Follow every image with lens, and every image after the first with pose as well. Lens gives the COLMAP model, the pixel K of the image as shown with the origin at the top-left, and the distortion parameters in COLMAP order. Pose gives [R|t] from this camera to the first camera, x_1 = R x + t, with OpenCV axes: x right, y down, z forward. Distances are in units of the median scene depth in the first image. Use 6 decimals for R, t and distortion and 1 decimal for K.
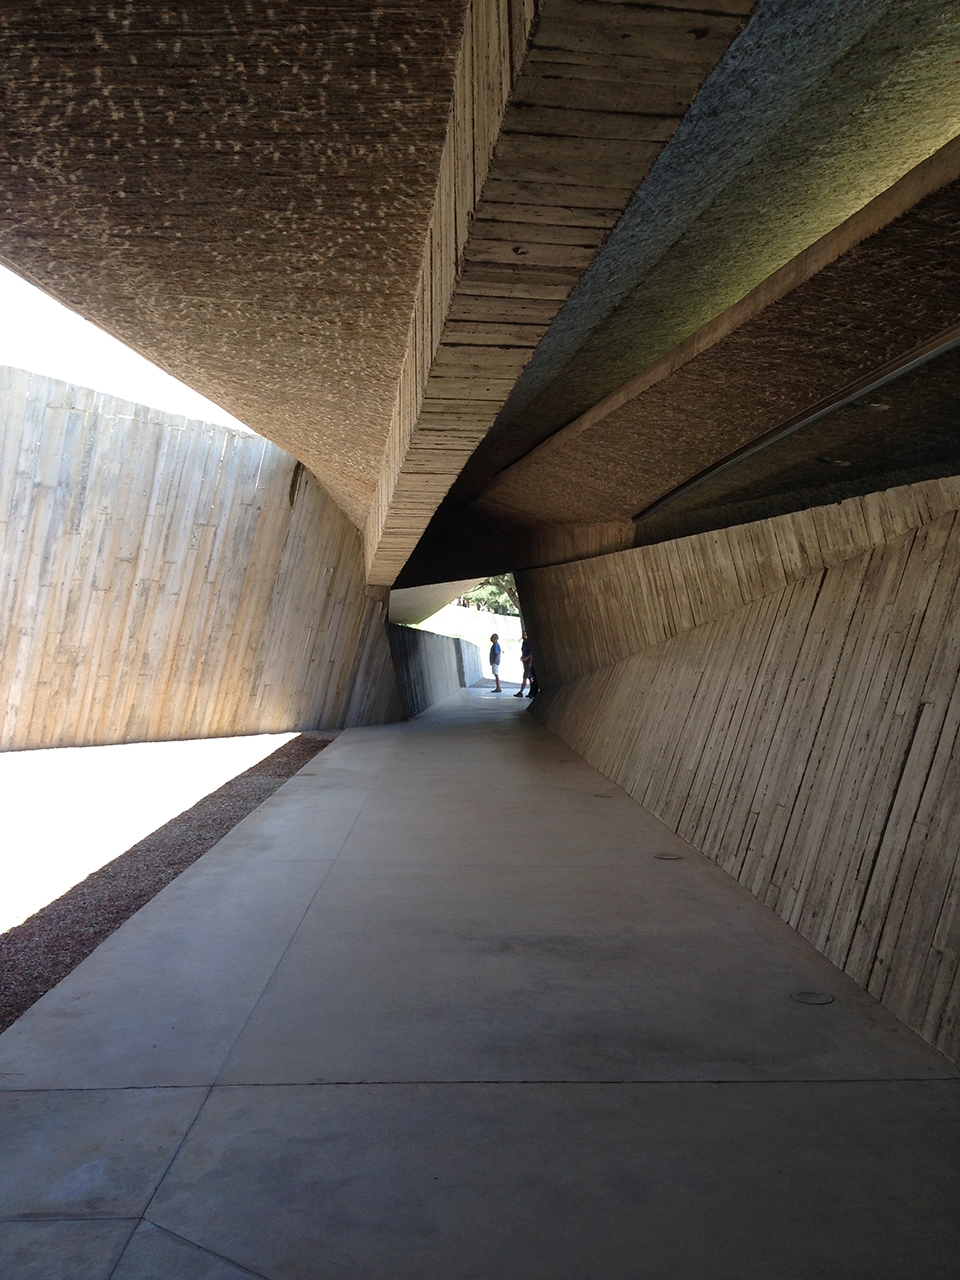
lens RADIAL K [[1170.6, 0, 505.7], [0, 1170.6, 635.4], [0, 0, 1]] dist [0.105460, -0.215044]
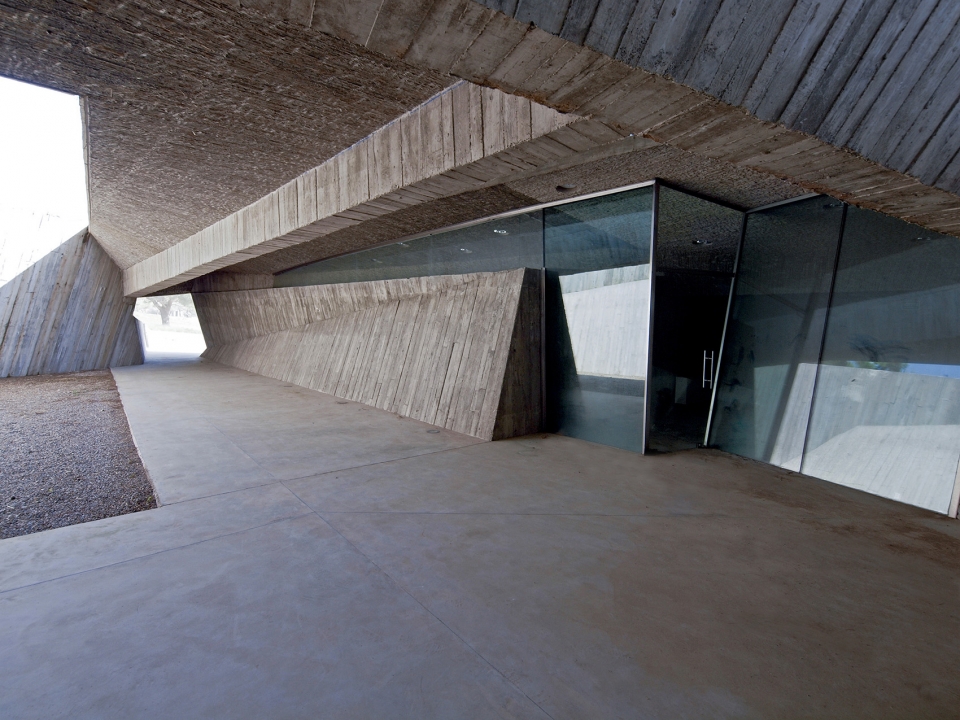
lens RADIAL K [[471.5, 0, 486.2], [0, 471.5, 363.7], [0, 0, 1]] dist [0.001827, -0.000014]
pose [[0.792668, -0.041469, 0.608241, -0.329268], [-0.008035, 0.996887, 0.078438, 0.008989], [-0.609601, -0.067062, 0.789867, -0.094625]]
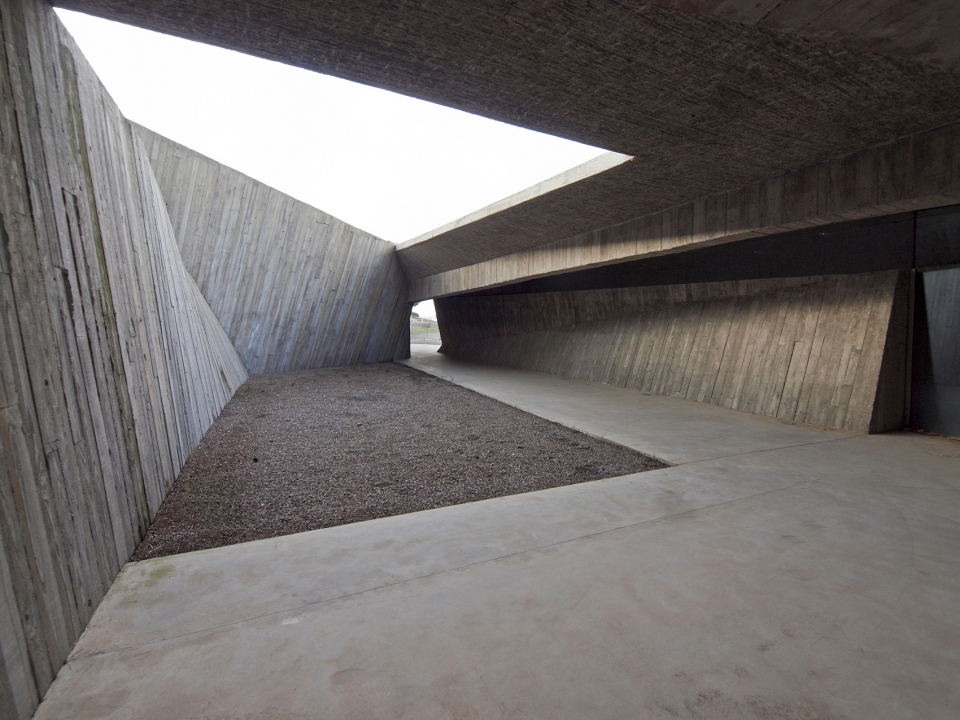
lens RADIAL K [[471.5, 0, 486.2], [0, 471.5, 363.7], [0, 0, 1]] dist [0.001827, -0.000014]
pose [[0.929532, -0.025554, 0.367855, -0.877903], [-0.004820, 0.996669, 0.081416, 0.010410], [-0.368710, -0.077452, 0.926312, 0.019748]]
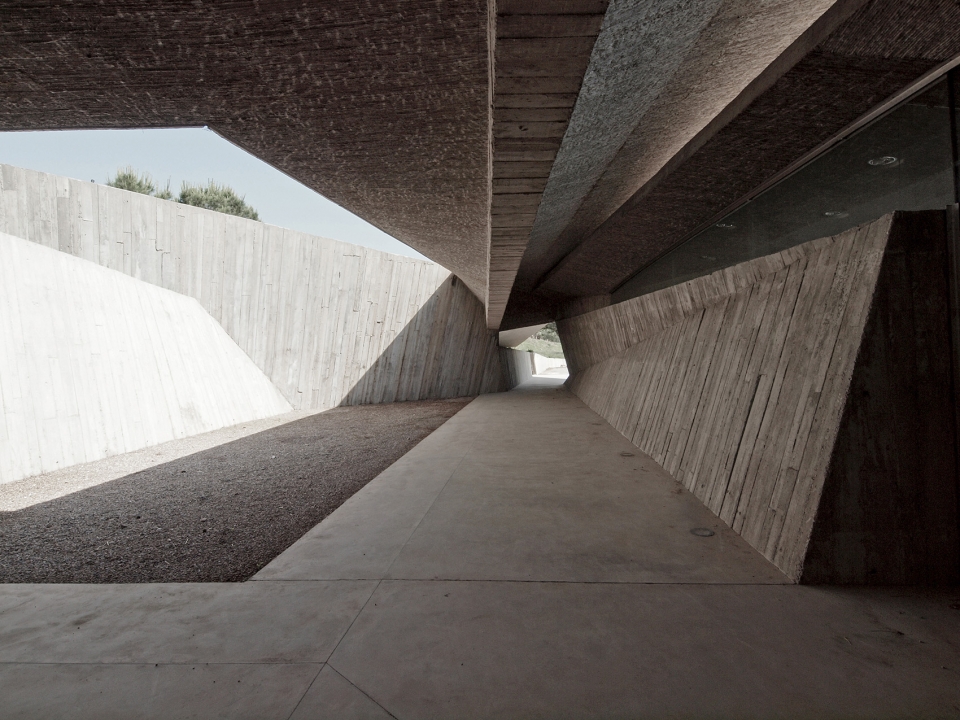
lens RADIAL K [[515.0, 0, 492.0], [0, 515.0, 361.1], [0, 0, 1]] dist [-0.001262, -0.001221]
pose [[0.991459, -0.028494, -0.127265, 0.030449], [0.030578, 0.999428, 0.014448, 0.008979], [0.126781, -0.018216, 0.991763, 0.116693]]
